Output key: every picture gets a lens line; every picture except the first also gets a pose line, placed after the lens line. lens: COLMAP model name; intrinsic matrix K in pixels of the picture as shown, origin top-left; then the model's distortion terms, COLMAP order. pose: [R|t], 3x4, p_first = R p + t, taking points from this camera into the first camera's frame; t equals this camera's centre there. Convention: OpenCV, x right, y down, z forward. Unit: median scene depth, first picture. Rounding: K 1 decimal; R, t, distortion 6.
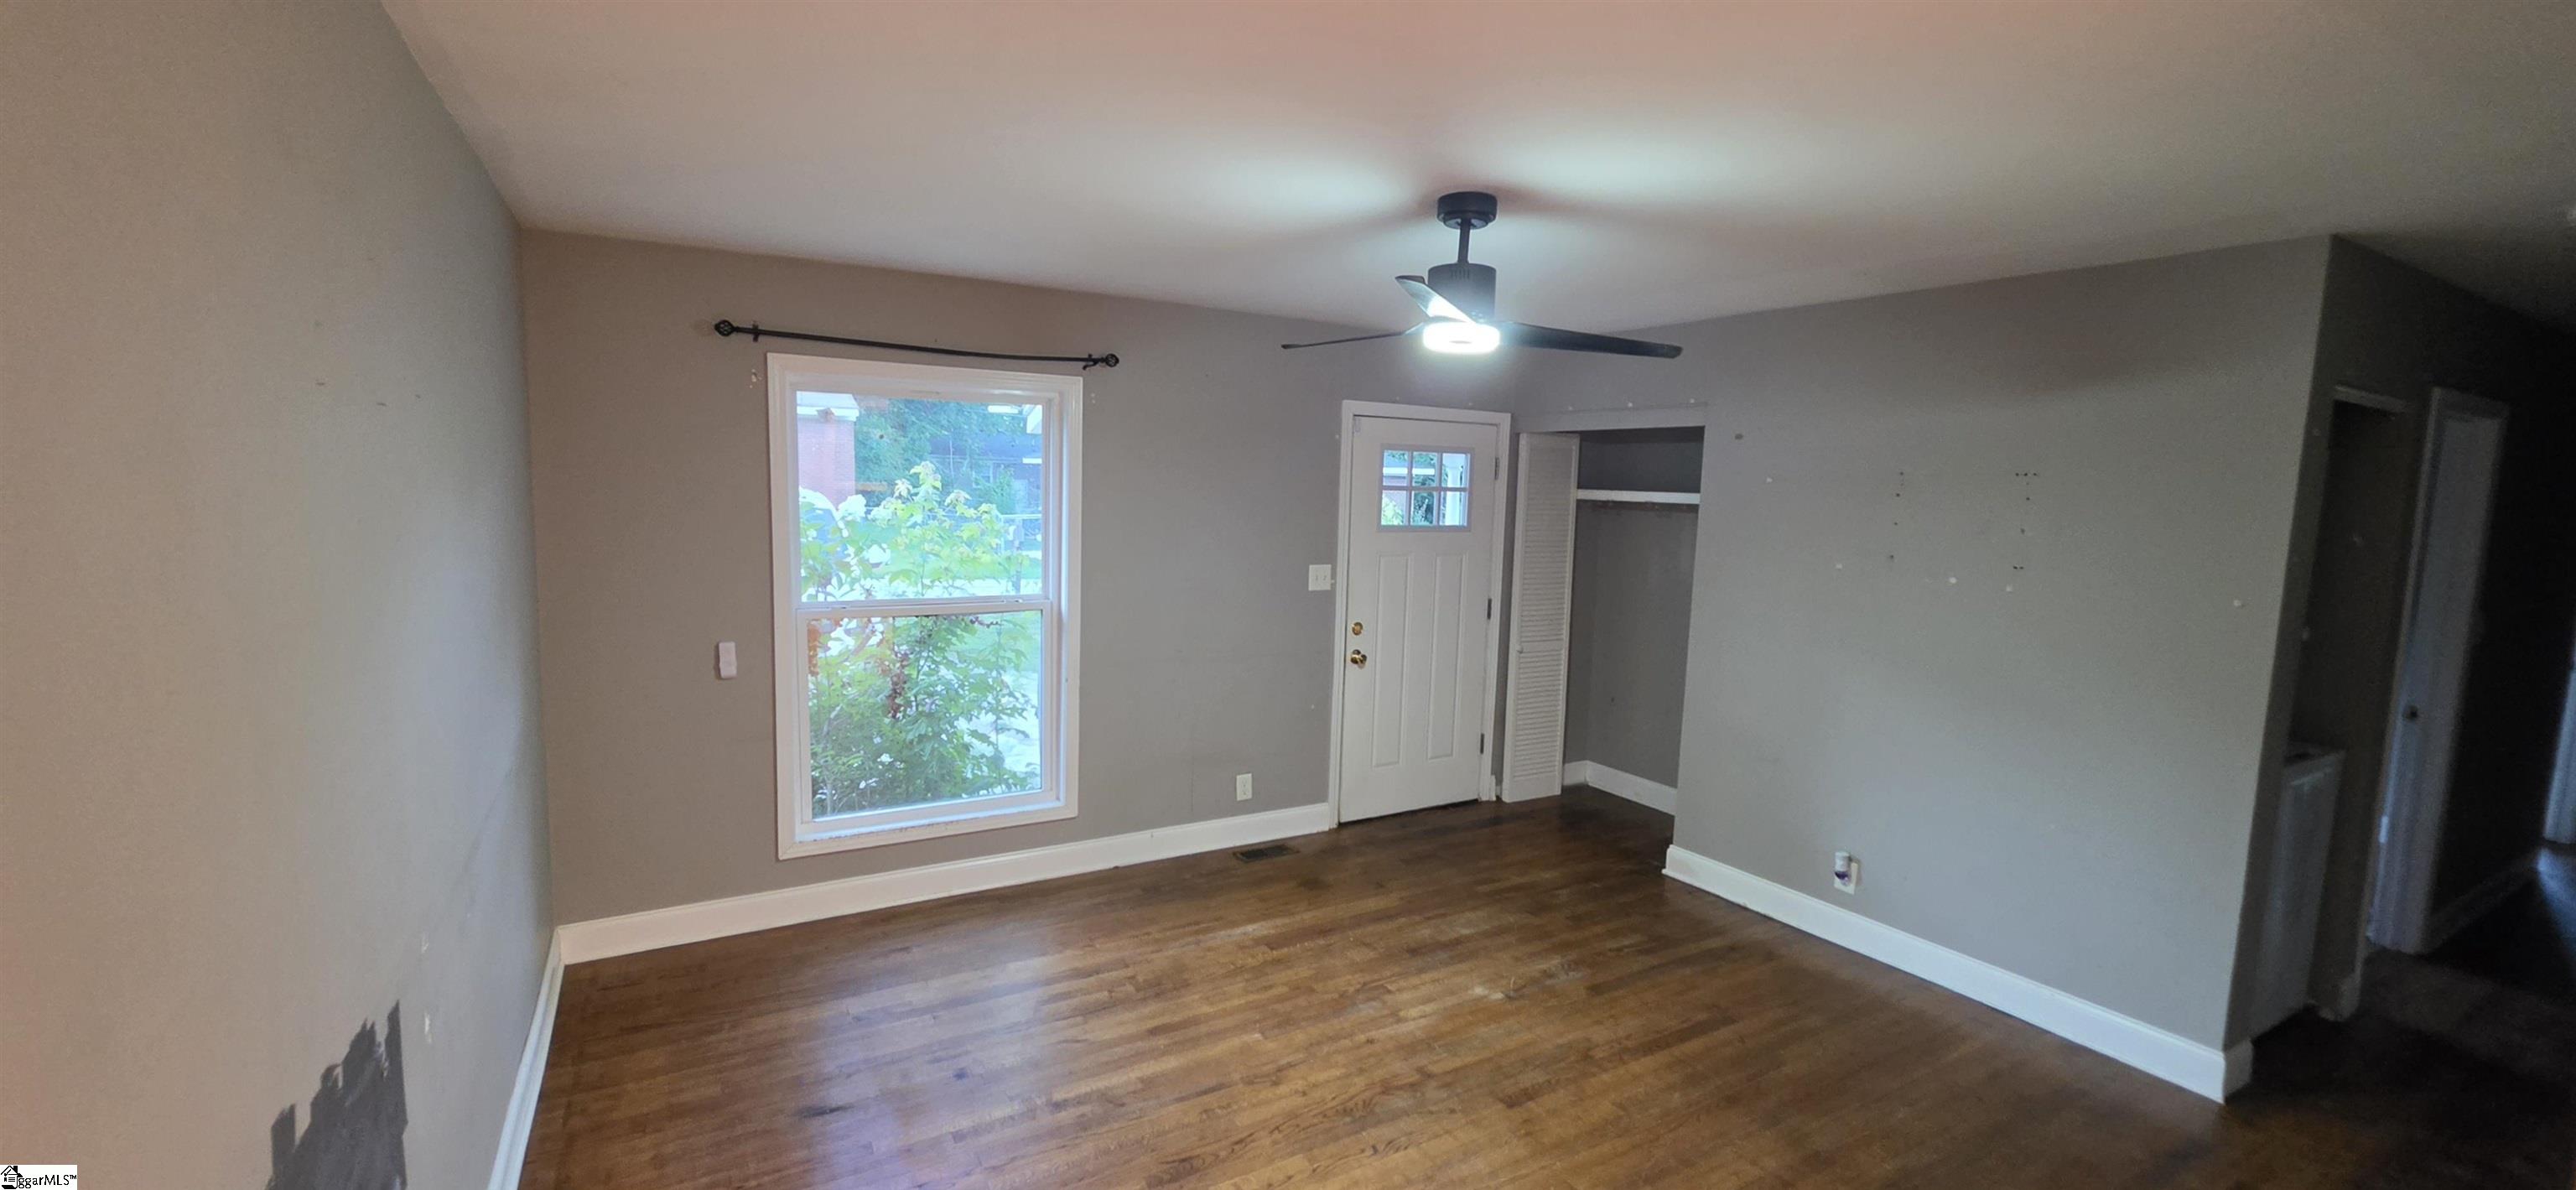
lens RADIAL K [[1030.4, 0, 1288.0], [0, 1030.4, 595.0], [0, 0, 1]] dist [-0.001206, 0.000130]
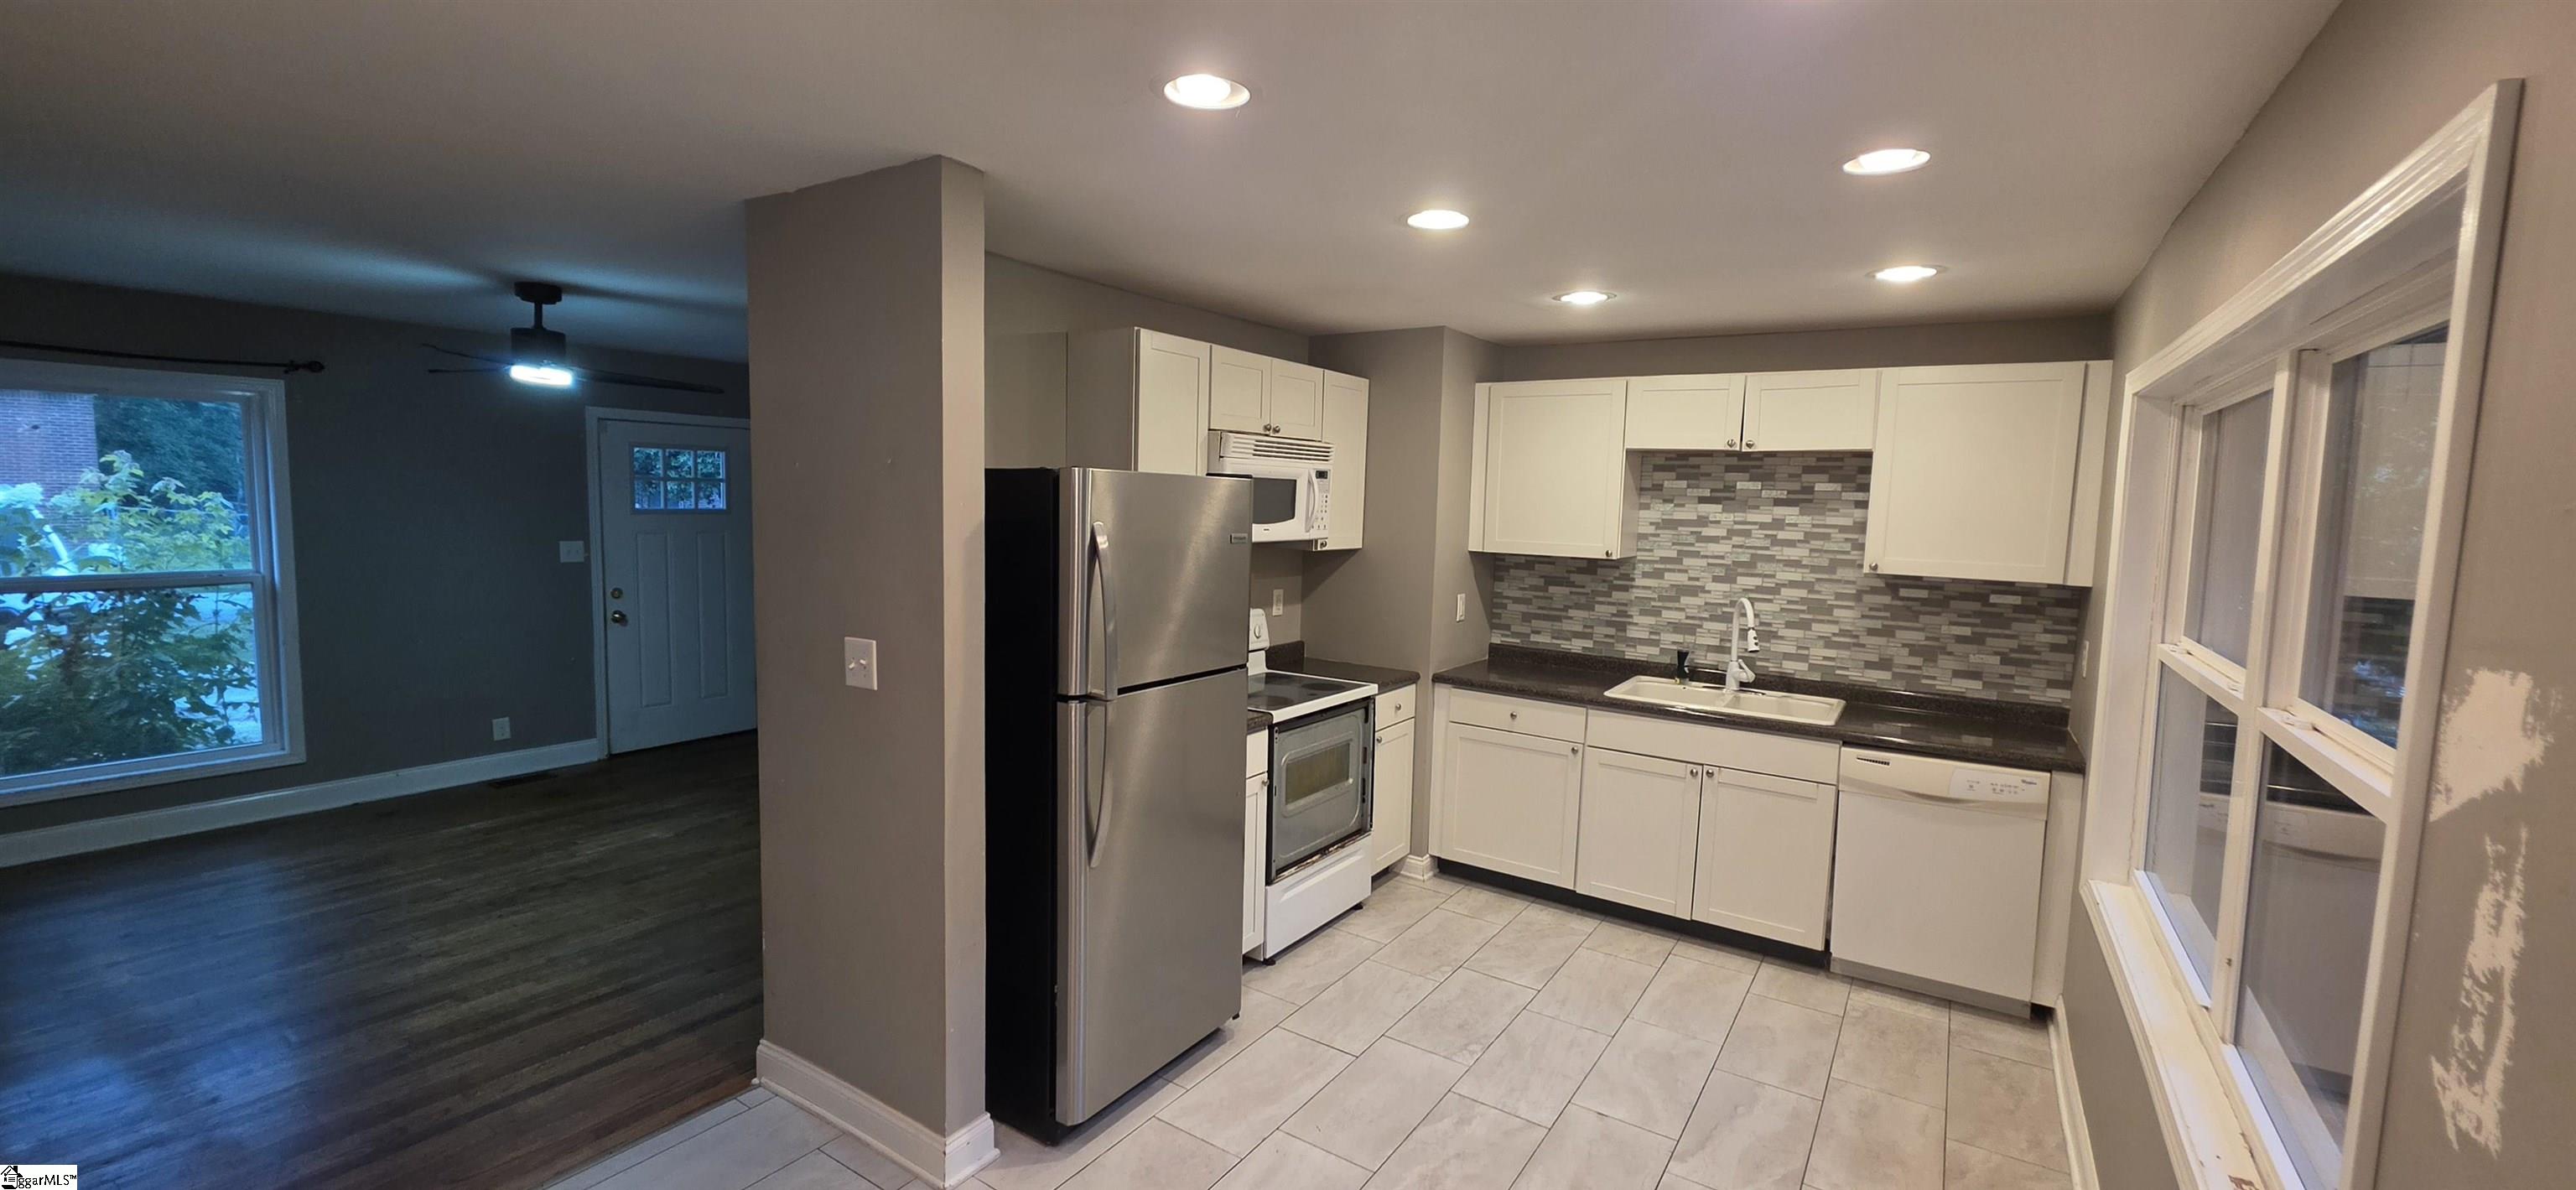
lens RADIAL K [[1030.4, 0, 1288.0], [0, 1030.4, 595.0], [0, 0, 1]] dist [-0.001206, 0.000130]
pose [[0.900831, -0.043284, 0.432006, 0.296380], [0.042958, 0.999022, 0.010517, 0.064567], [-0.432039, 0.009084, 0.901809, -0.511587]]
